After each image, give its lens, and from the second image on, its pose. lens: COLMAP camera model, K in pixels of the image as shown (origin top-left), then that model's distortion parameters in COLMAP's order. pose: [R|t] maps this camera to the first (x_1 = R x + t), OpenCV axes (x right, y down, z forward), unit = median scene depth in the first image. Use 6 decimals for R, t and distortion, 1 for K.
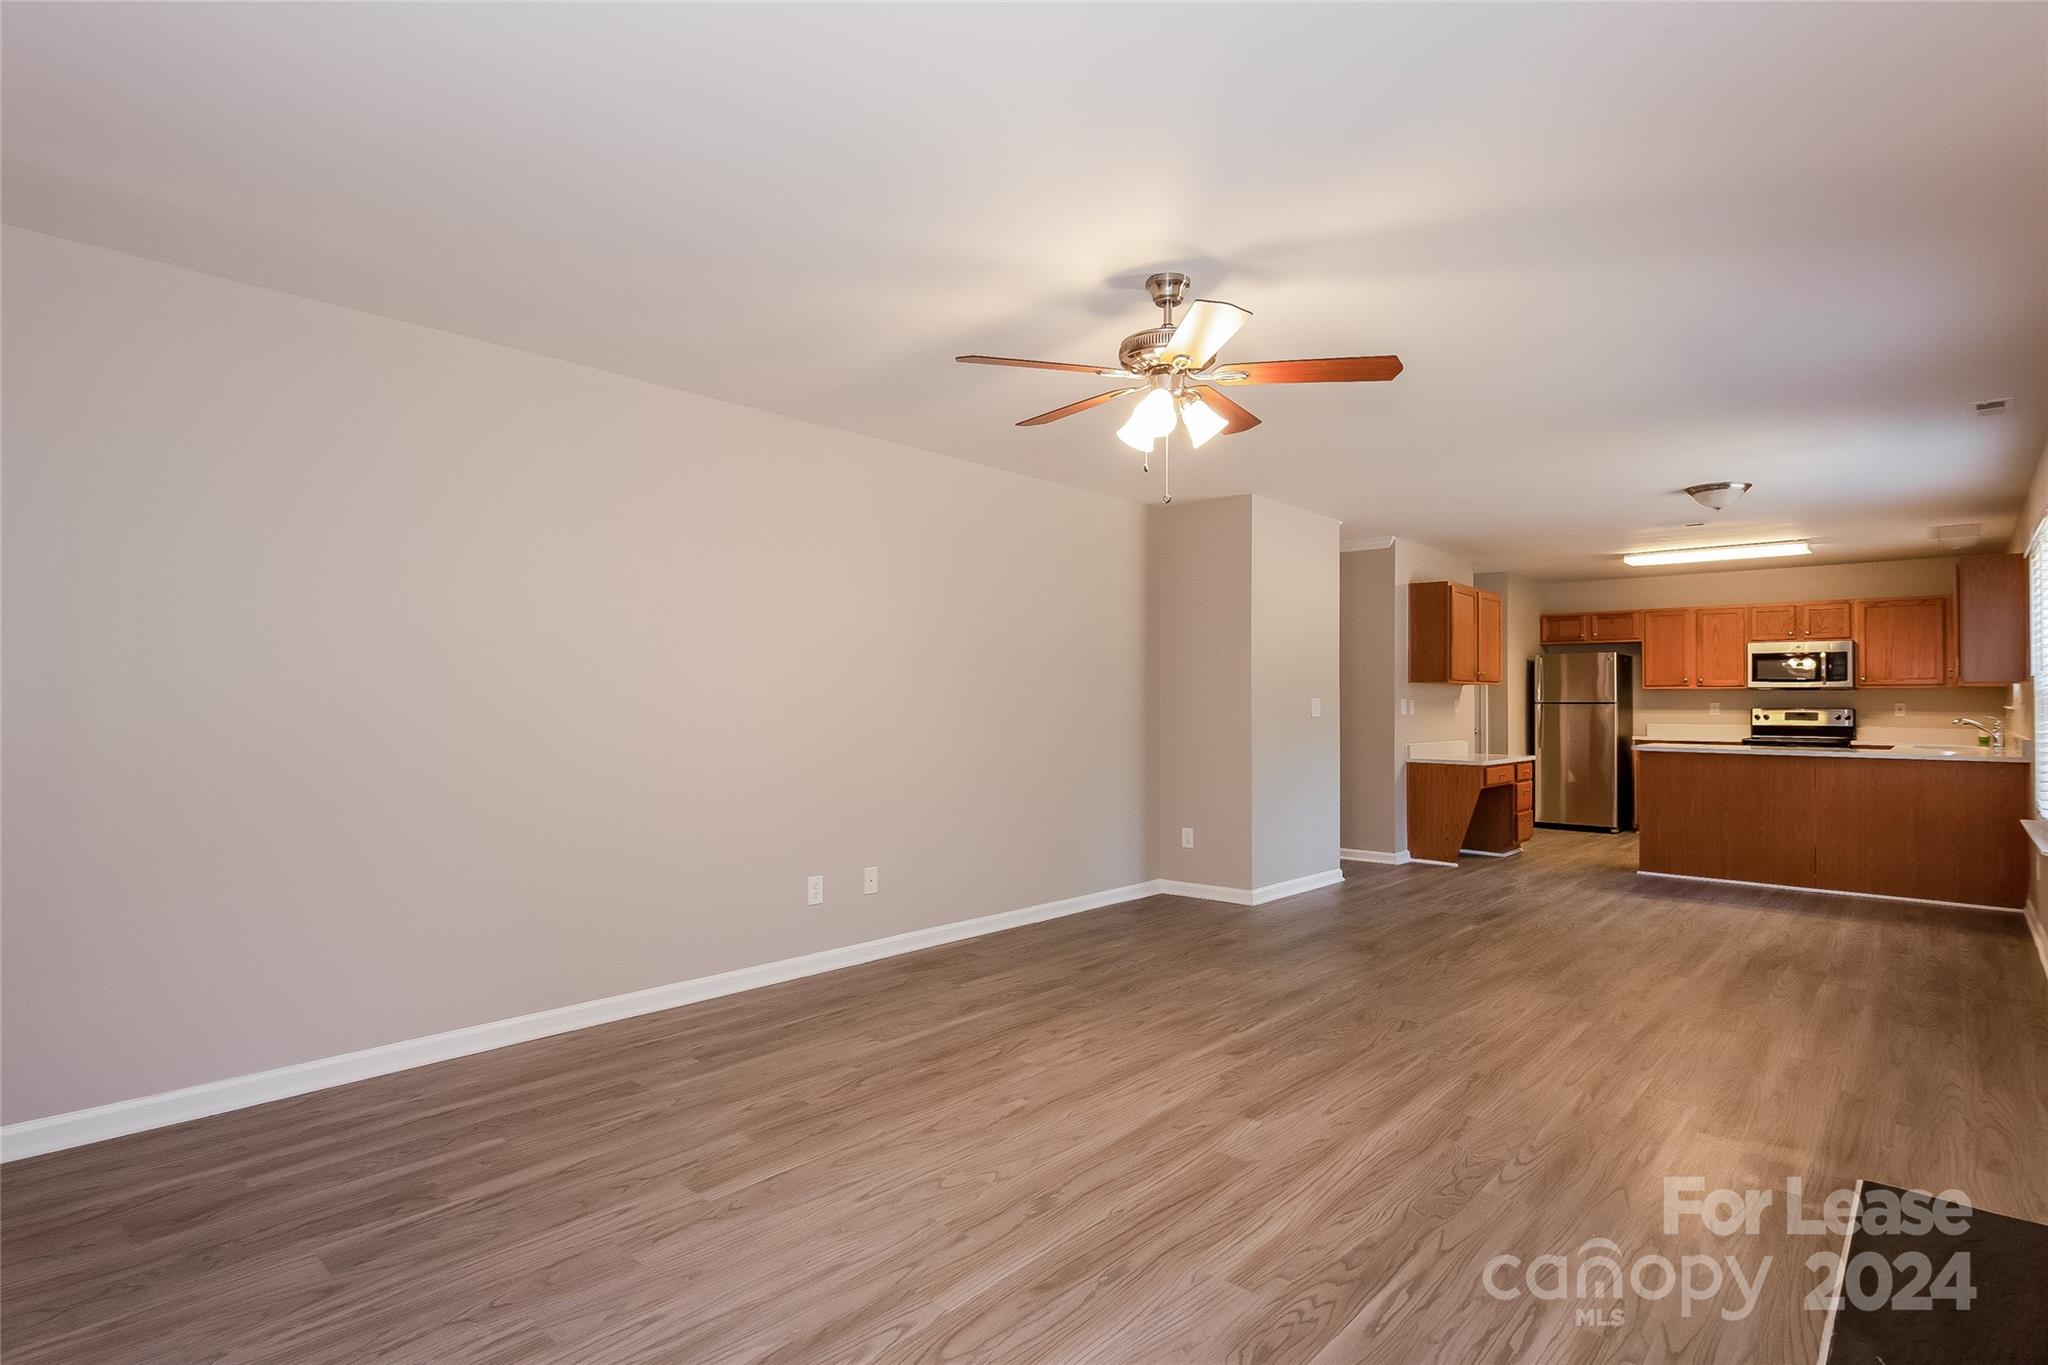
lens RADIAL K [[1050.8, 0, 1021.6], [0, 1050.8, 696.4], [0, 0, 1]] dist [-0.001268, -0.000327]
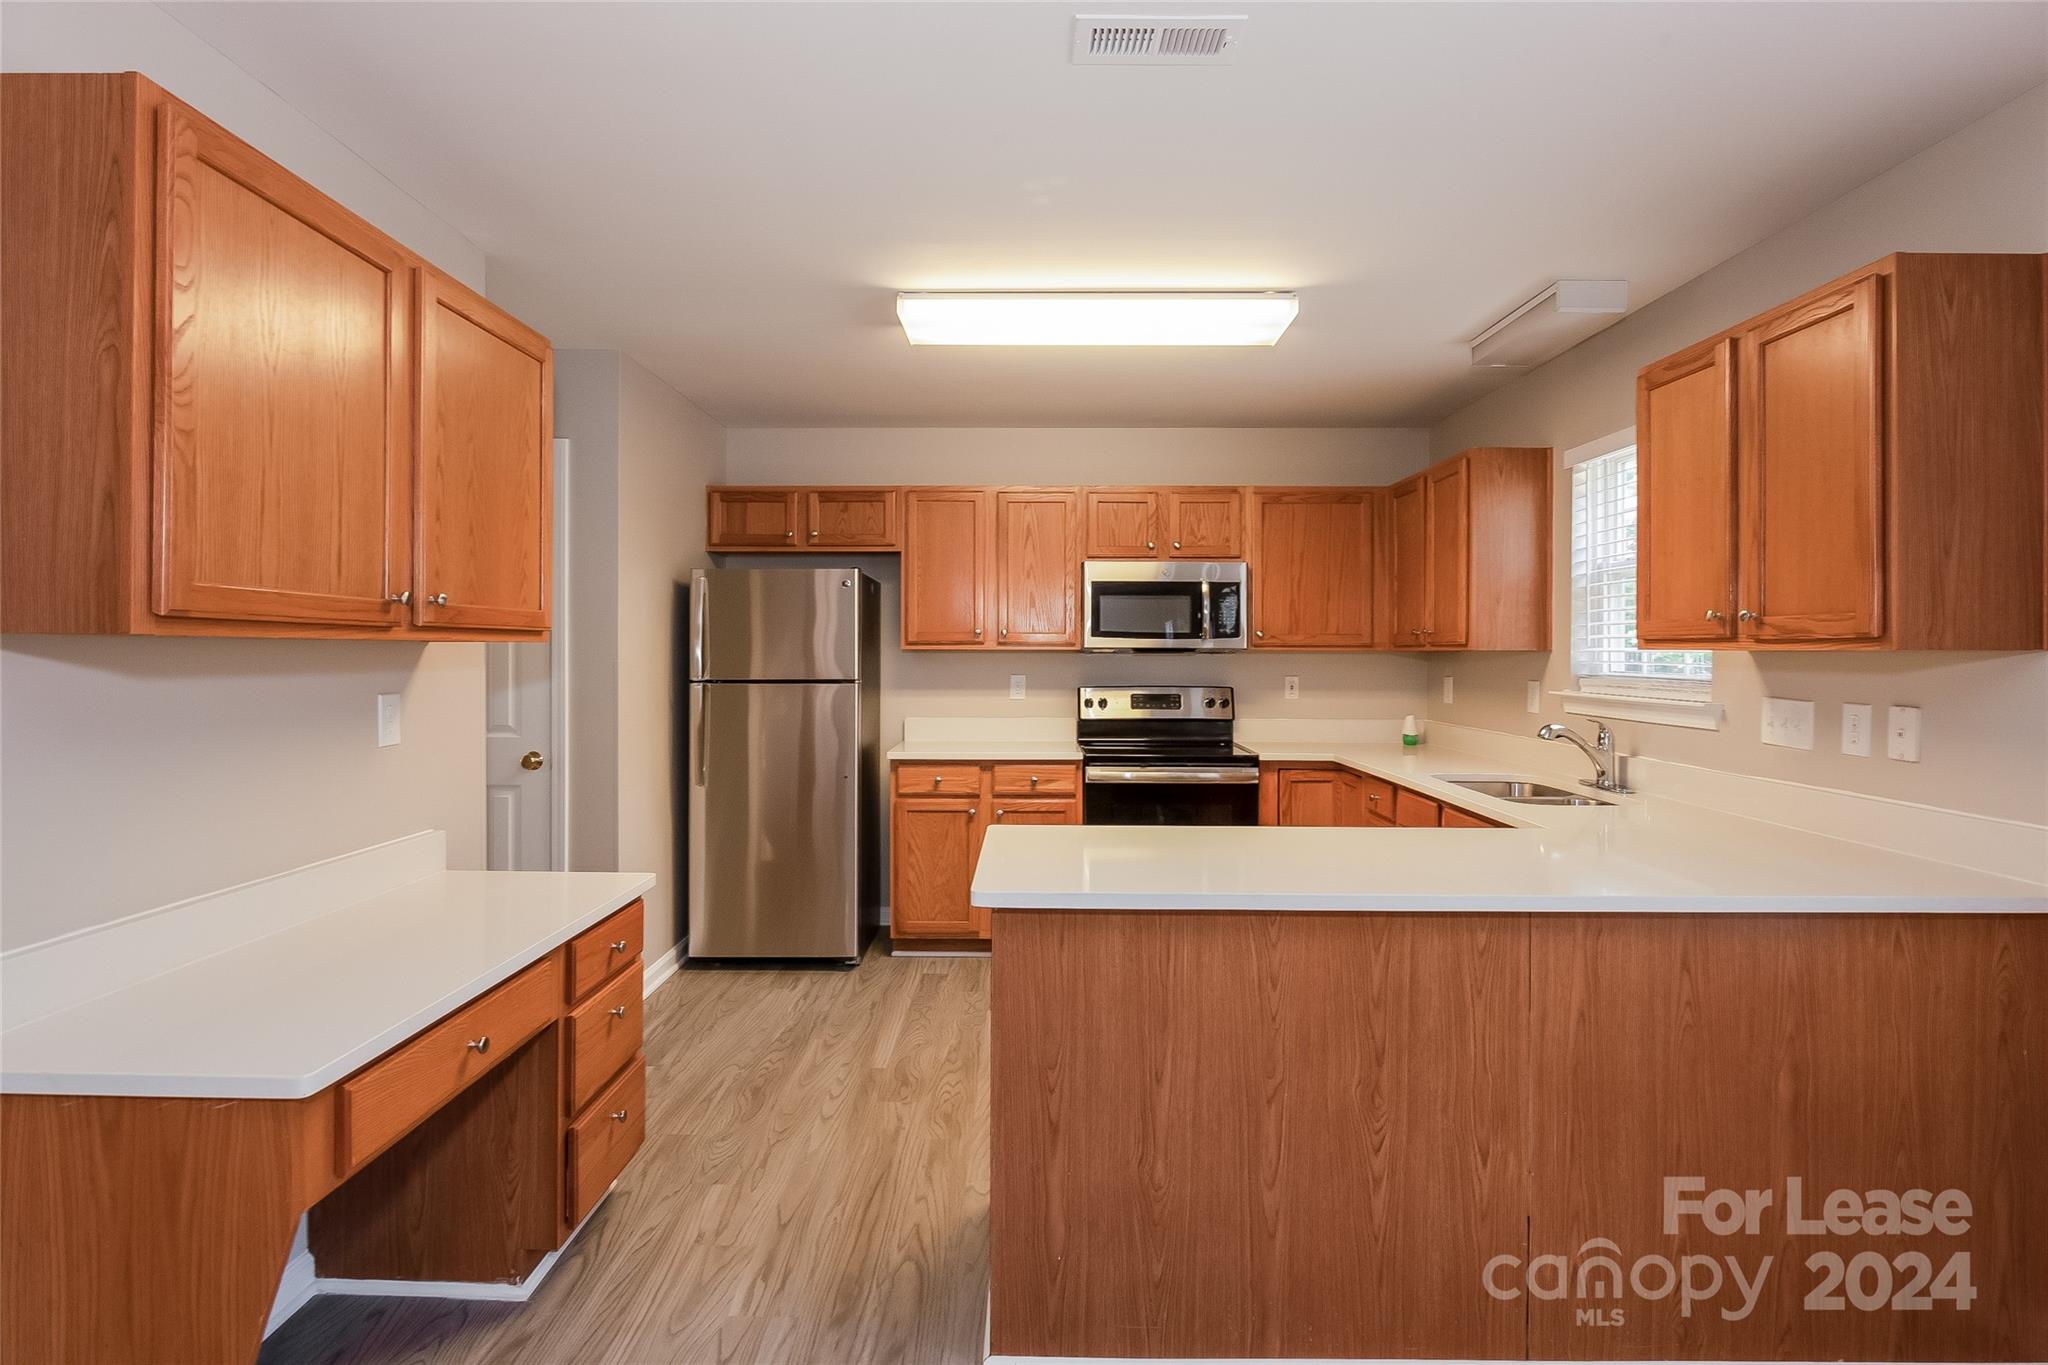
lens RADIAL K [[1012.5, 0, 1020.6], [0, 1012.5, 648.0], [0, 0, 1]] dist [-0.003338, -0.000378]
pose [[0.749071, 0.001700, 0.662487, 0.349285], [-0.002584, 0.999997, 0.000356, -0.008600], [-0.662484, -0.001978, 0.749073, 0.664925]]
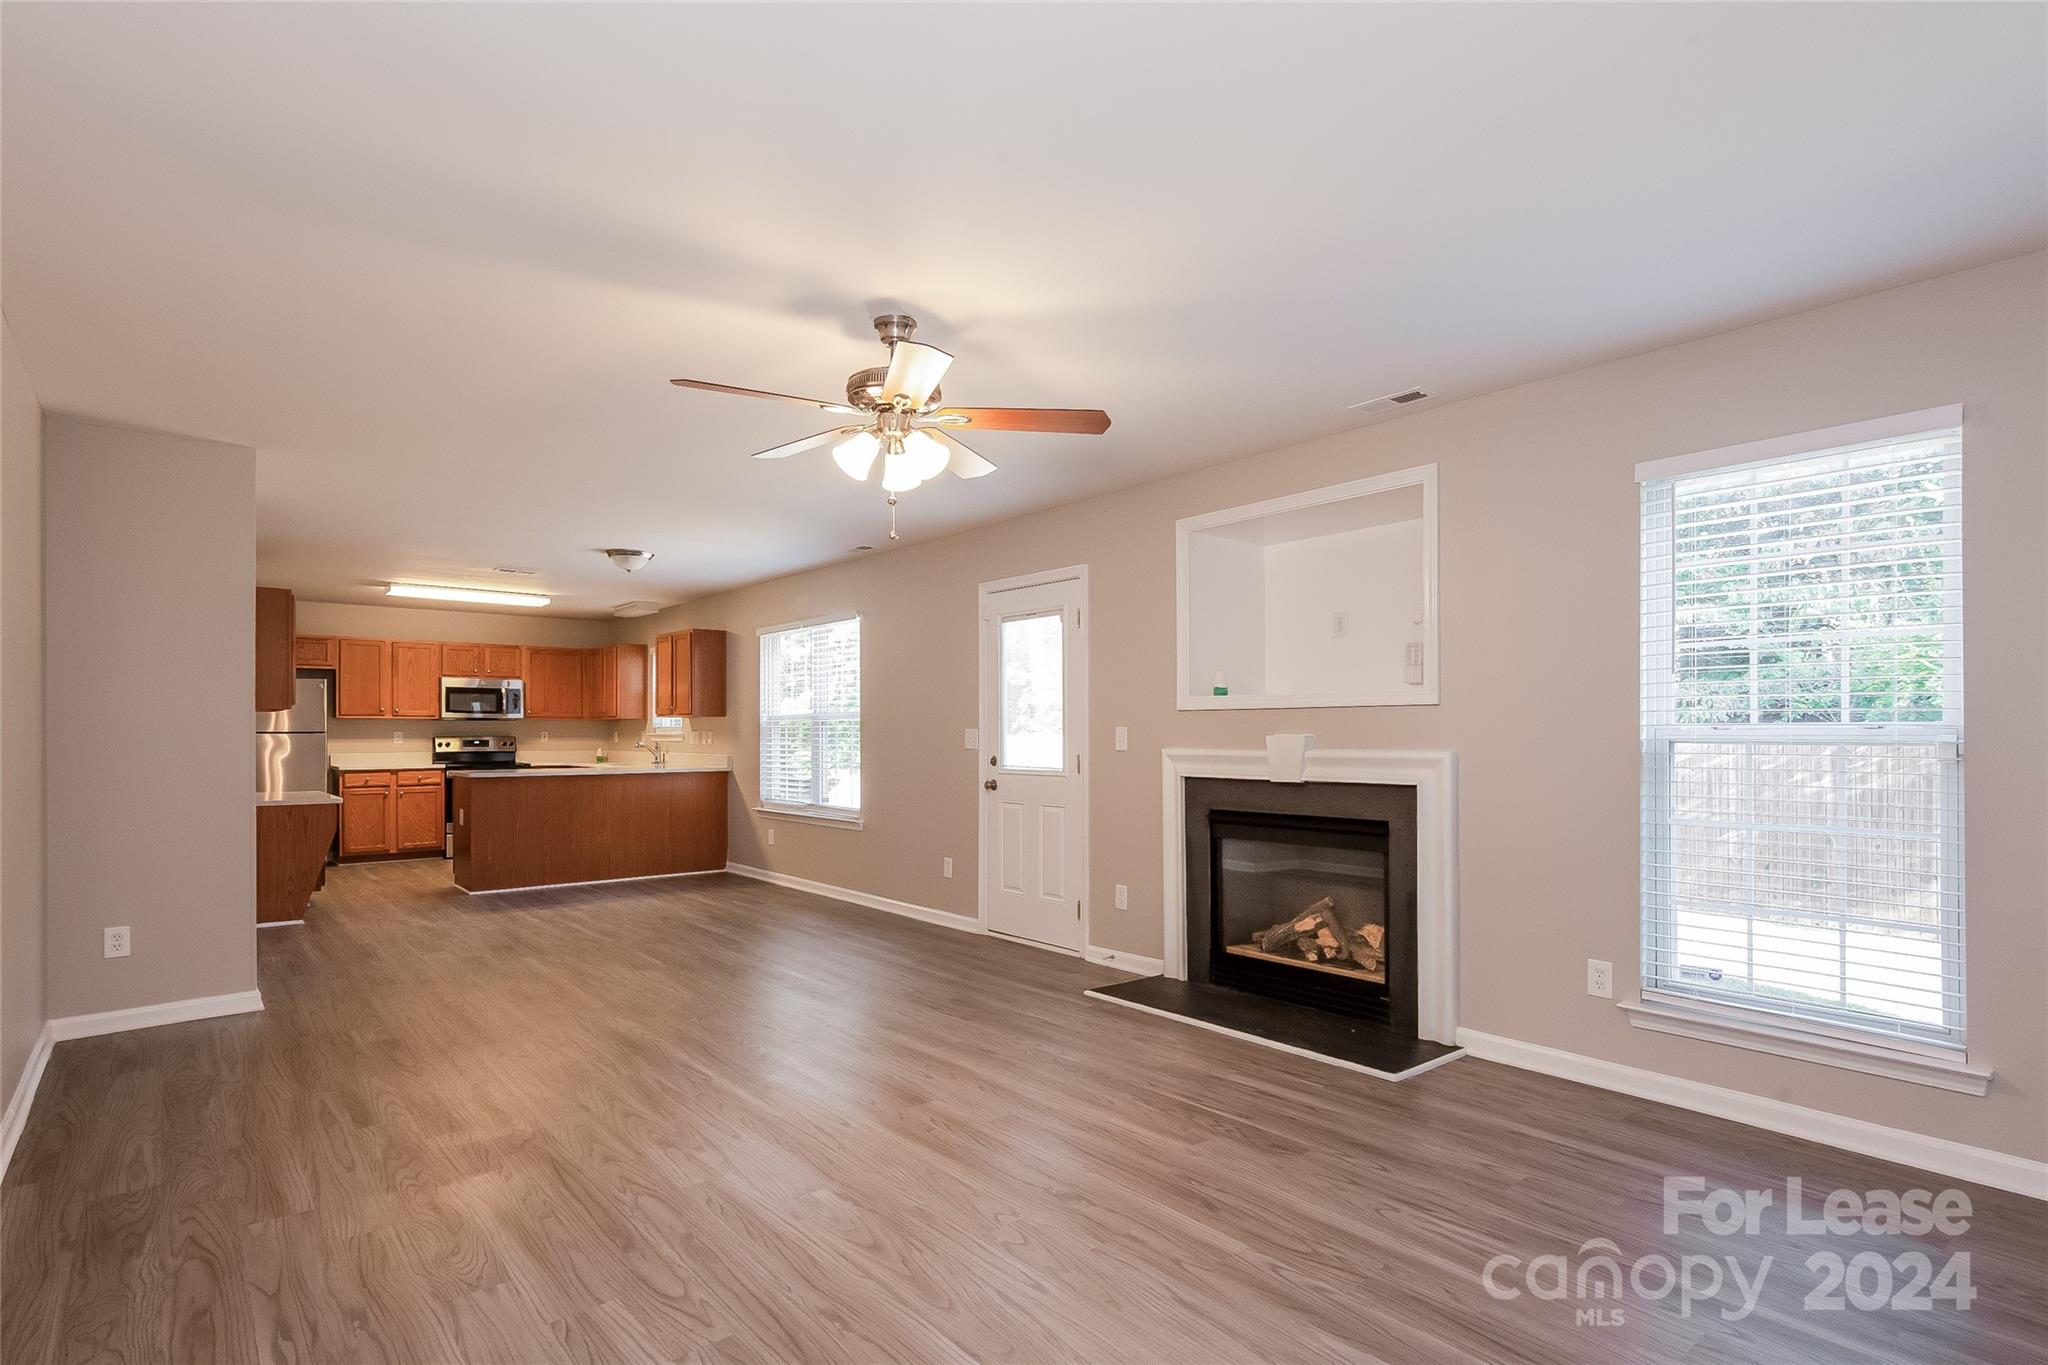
lens RADIAL K [[1021.4, 0, 1026.8], [0, 1021.4, 722.5], [0, 0, 1]] dist [0.010749, -0.000116]
pose [[0.129142, 0.004317, 0.991617, -0.295729], [-0.000802, 0.999991, -0.004249, 0.000563], [-0.991626, -0.000246, 0.129144, 0.261586]]
